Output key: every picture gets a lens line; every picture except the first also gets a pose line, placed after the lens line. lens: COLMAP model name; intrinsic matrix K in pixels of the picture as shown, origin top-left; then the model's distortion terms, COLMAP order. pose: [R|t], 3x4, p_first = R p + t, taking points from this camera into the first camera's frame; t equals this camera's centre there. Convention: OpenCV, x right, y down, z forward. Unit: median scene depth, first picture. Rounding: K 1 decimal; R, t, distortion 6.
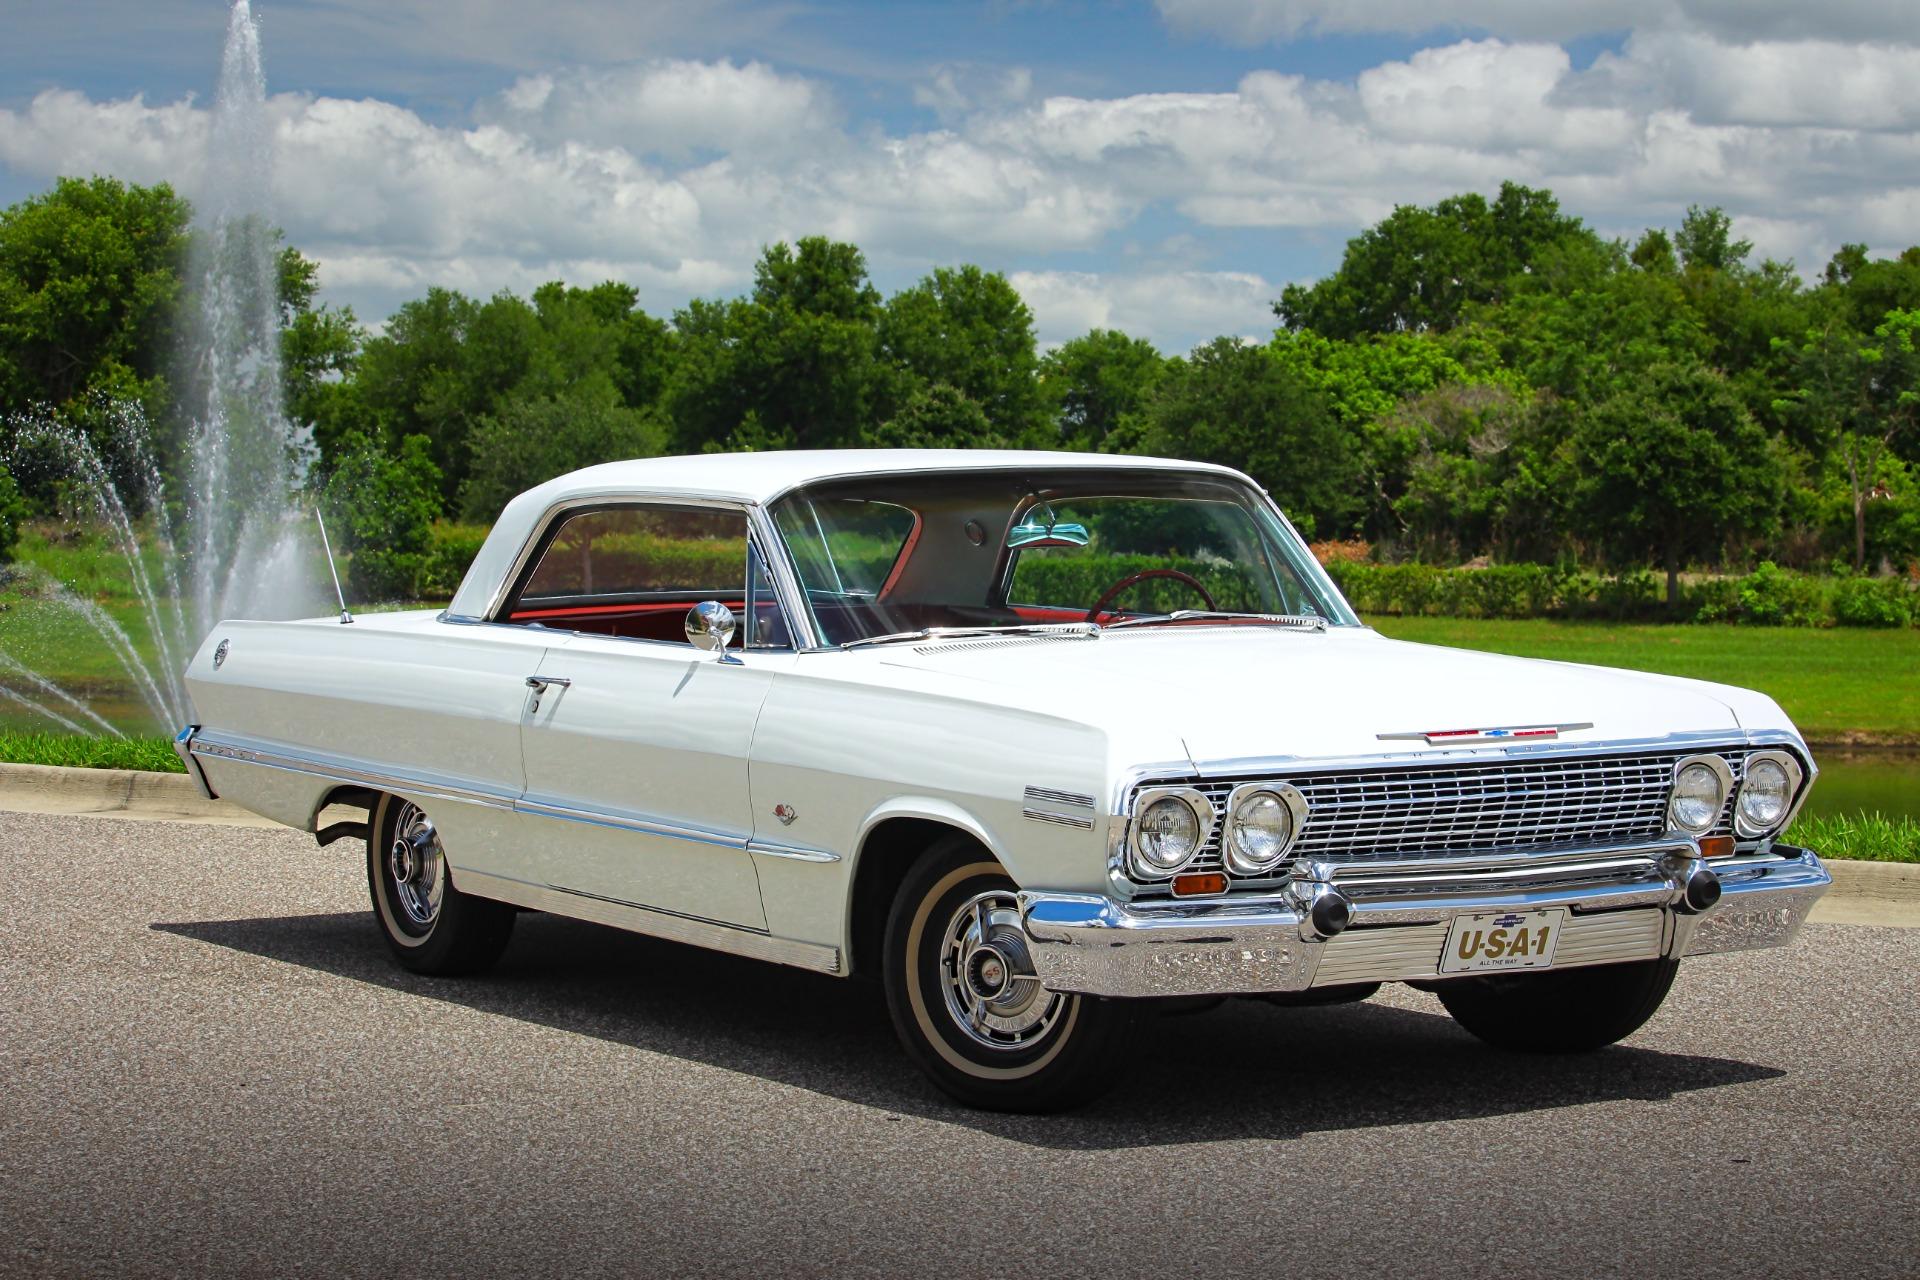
lens RADIAL K [[4722.2, 0, 957.6], [0, 4722.2, 530.9], [0, 0, 1]] dist [-0.416524, -0.219329]
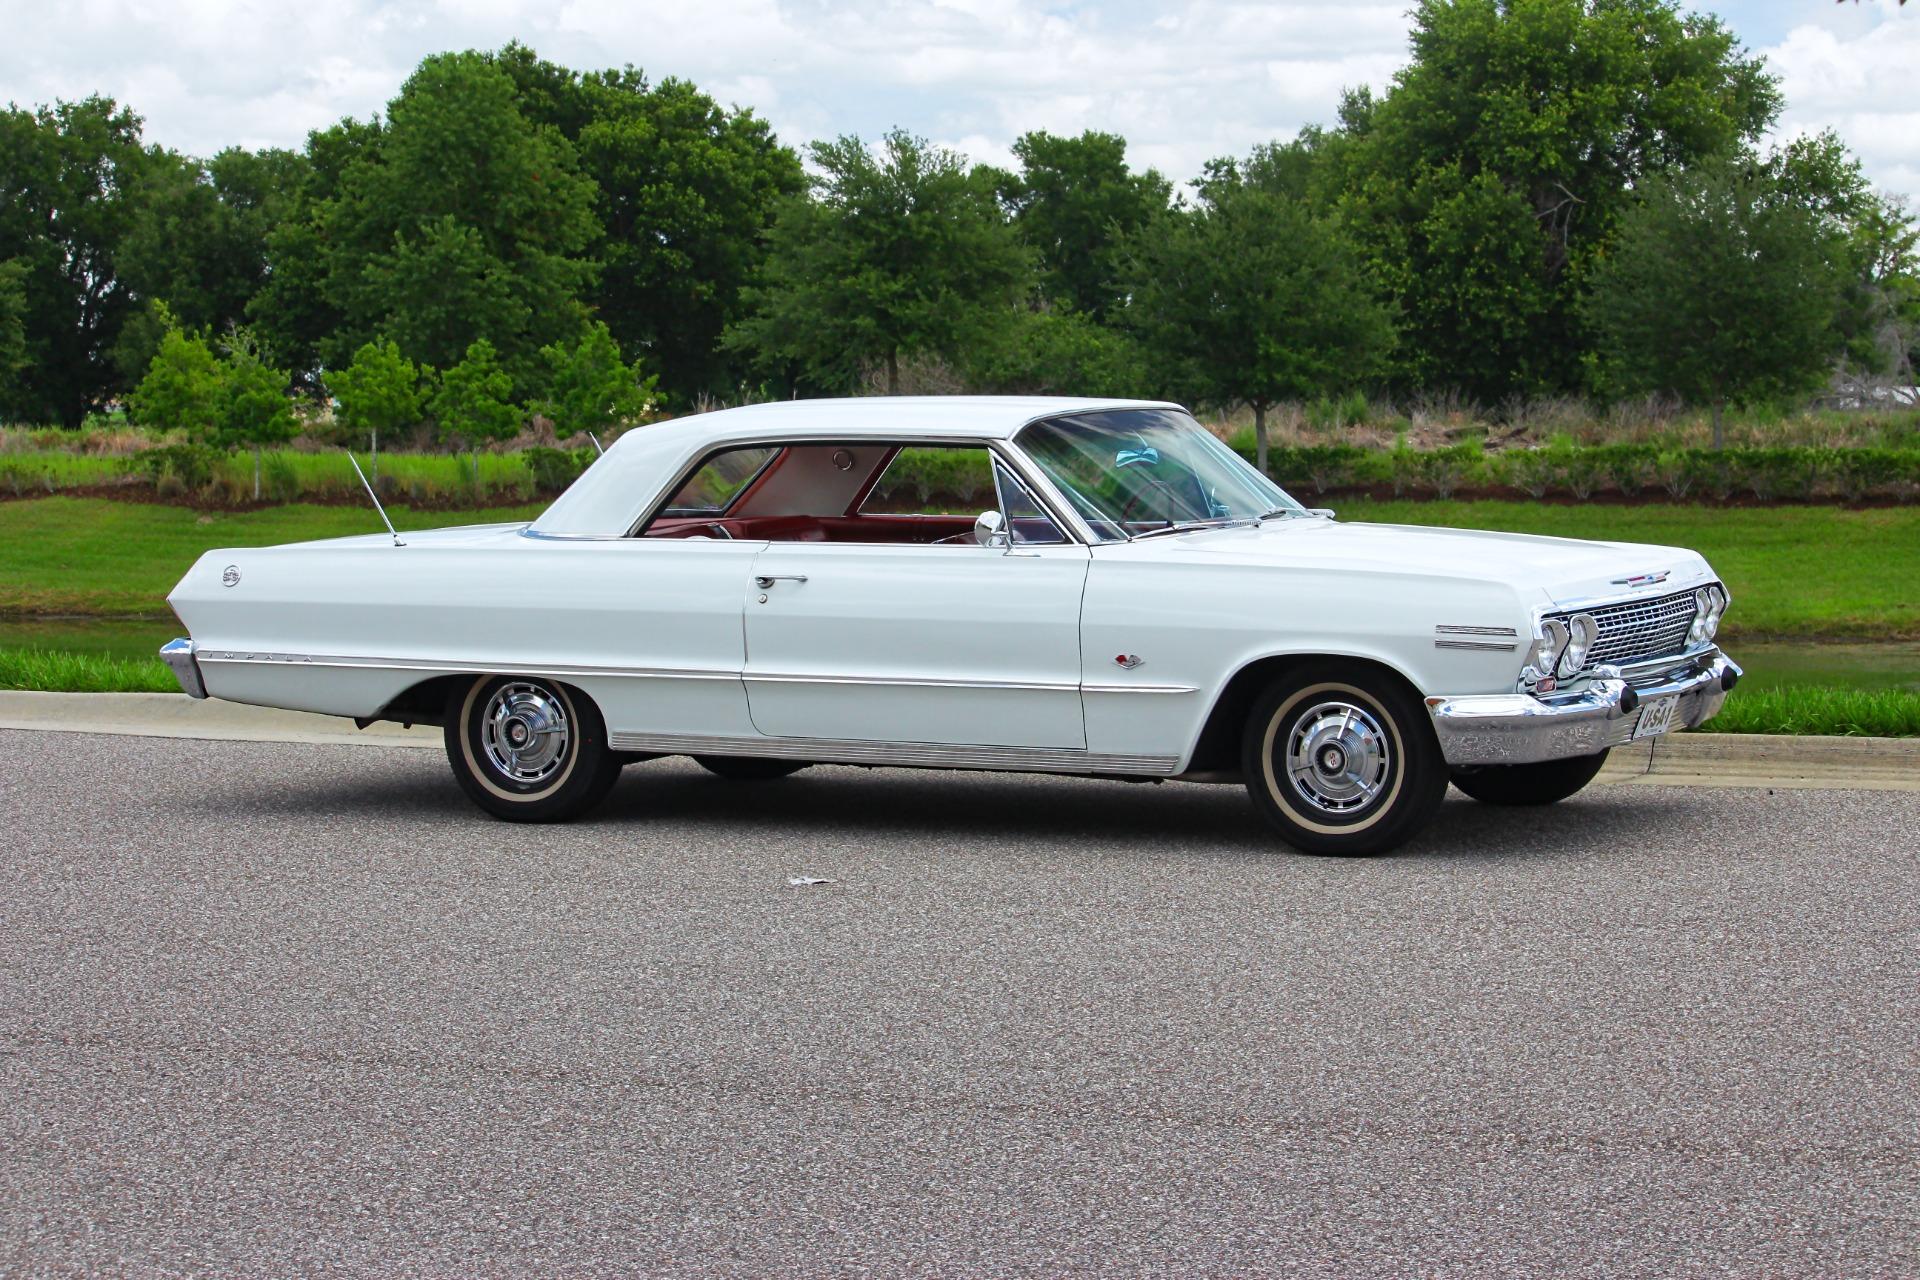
lens RADIAL K [[4716.3, 0, 904.8], [0, 4716.3, 573.0], [0, 0, 1]] dist [-0.439657, 0.004045]
pose [[0.850465, -0.037103, 0.524722, -0.863560], [0.023276, 0.999187, 0.032926, -0.013498], [-0.525517, -0.015789, 0.850637, -0.150081]]
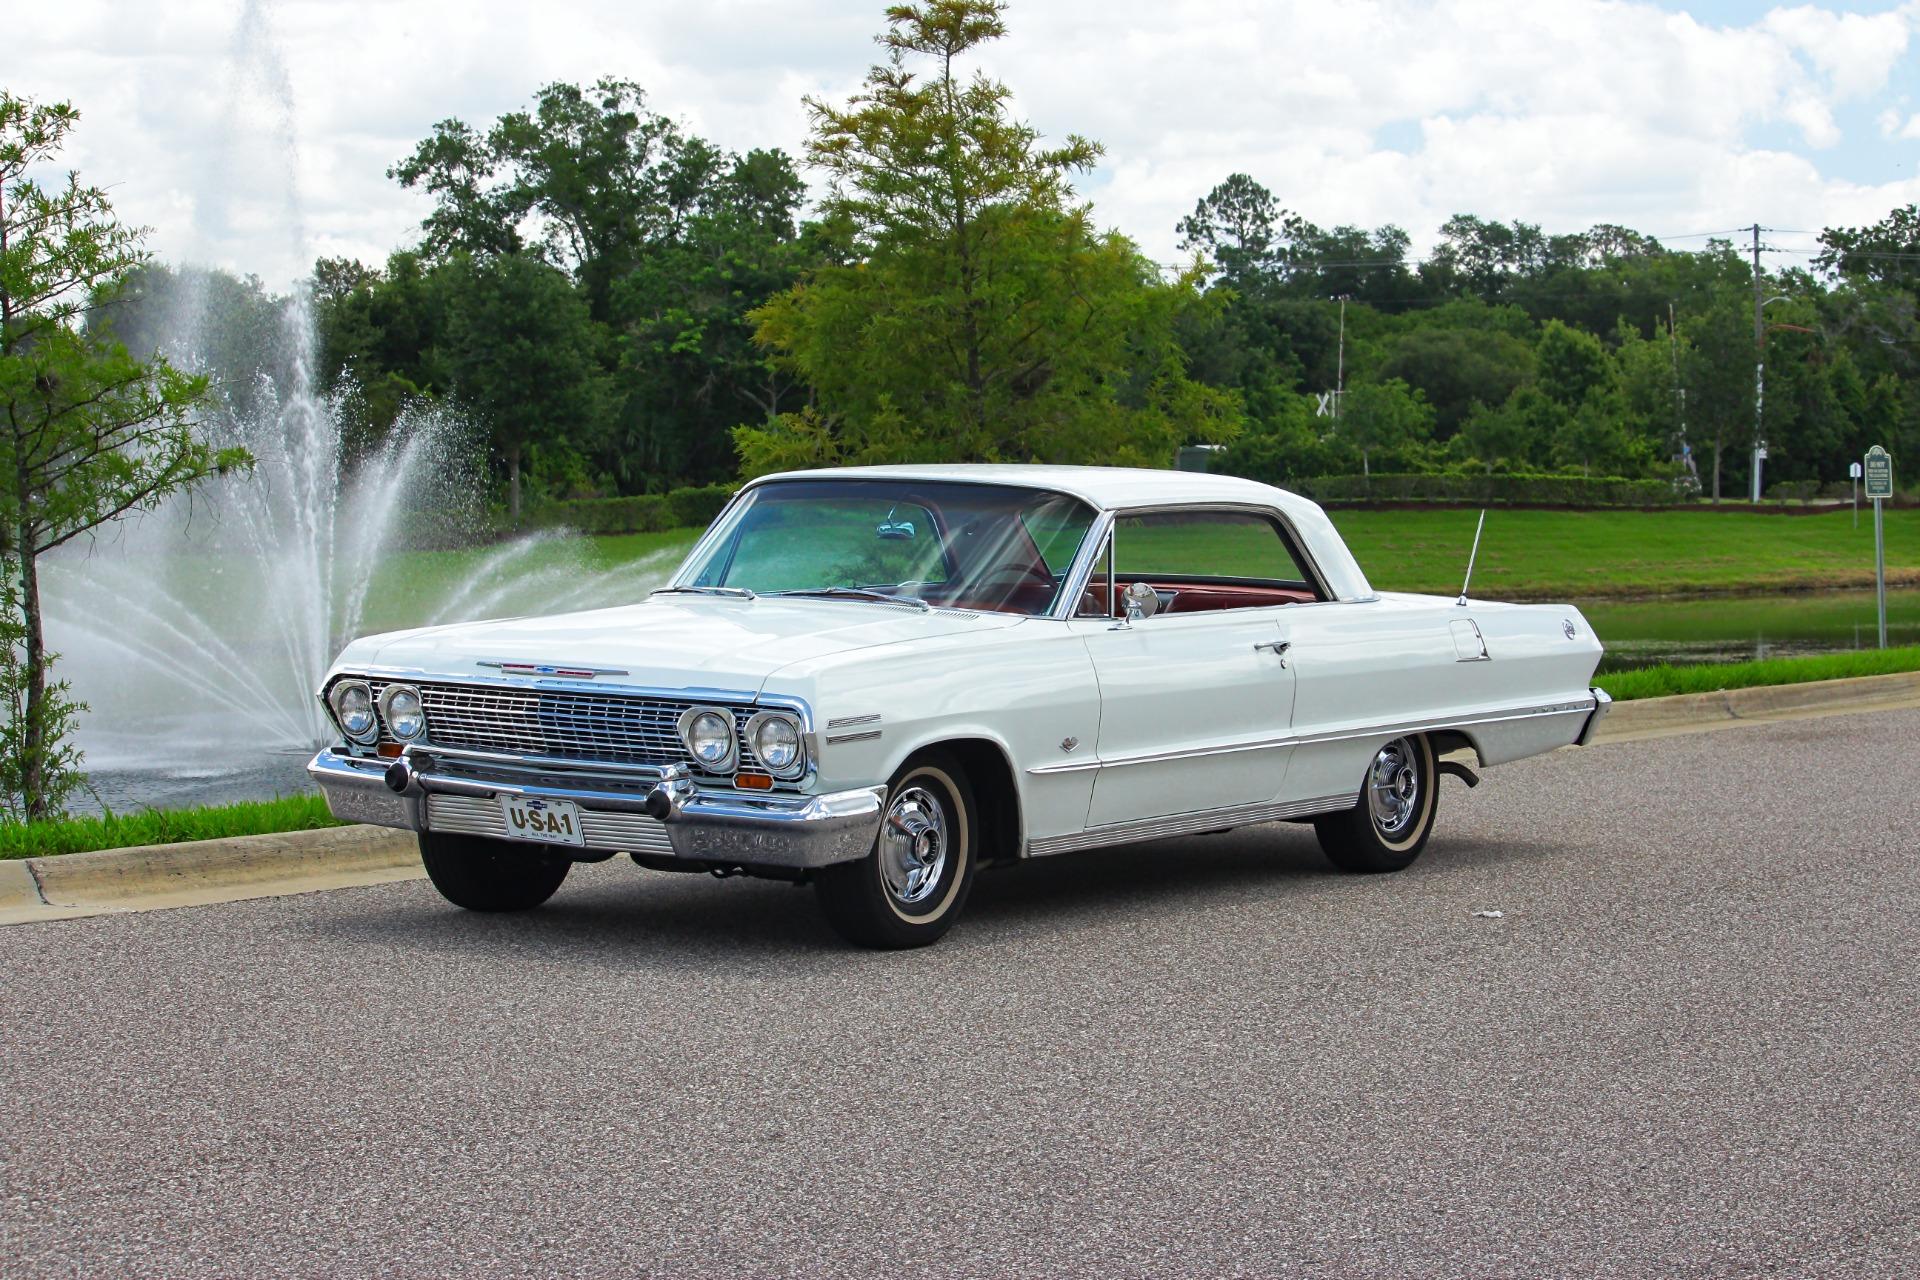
lens RADIAL K [[4685.4, 0, 988.9], [0, 4685.4, 640.0], [0, 0, 1]] dist [-0.456252, 0.233136]
pose [[-0.412899, -0.039189, 0.909933, -1.431030], [0.014371, 0.998669, 0.049532, -0.038676], [-0.910664, 0.033528, -0.411786, 1.815777]]
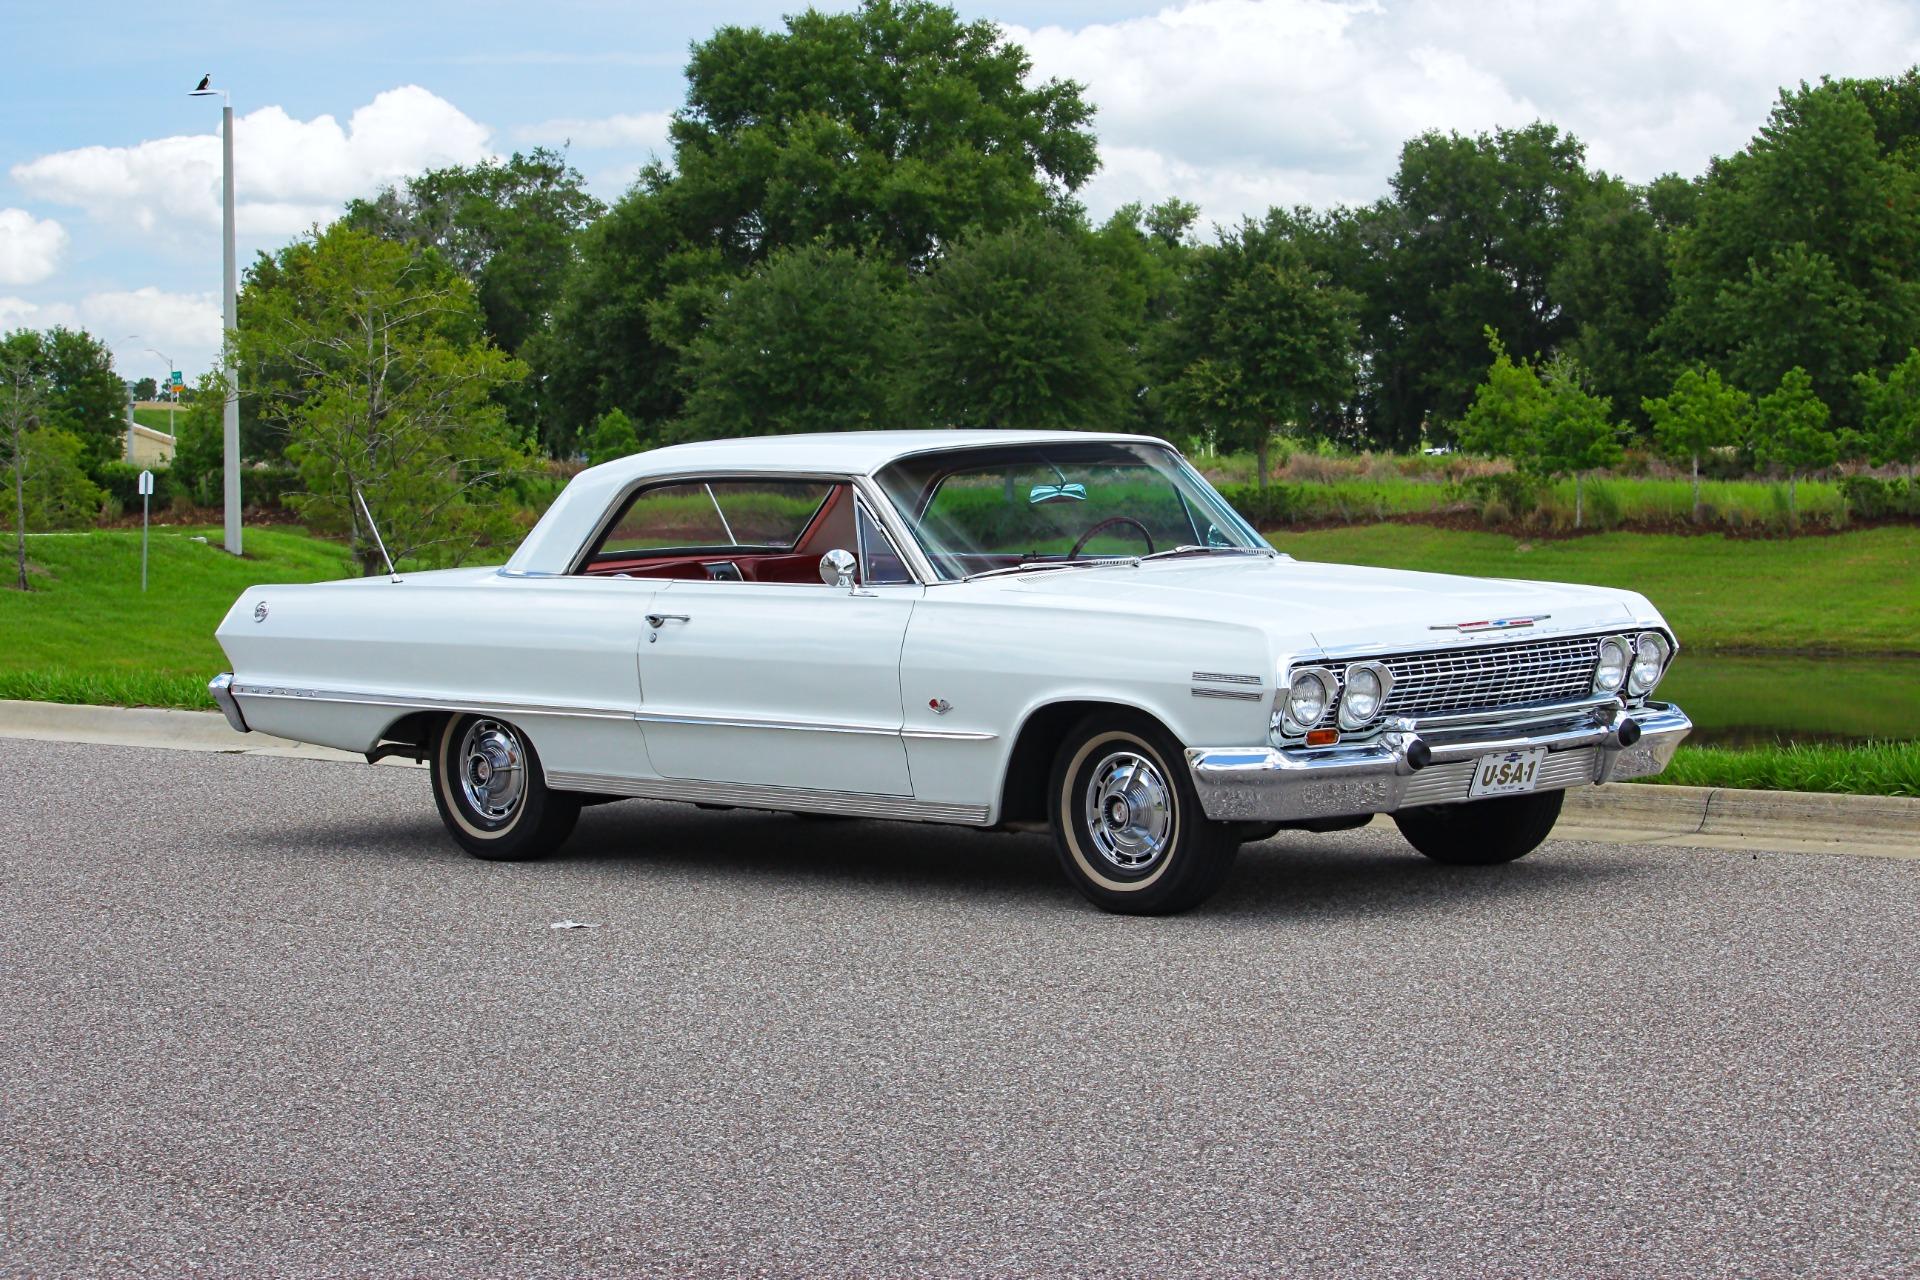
lens RADIAL K [[4716.3, 0, 904.8], [0, 4716.3, 573.0], [0, 0, 1]] dist [-0.439657, 0.004045]
pose [[0.972872, -0.031345, 0.229209, -0.369986], [0.027718, 0.999435, 0.019030, -0.003263], [-0.229676, -0.012161, 0.973191, -0.310636]]
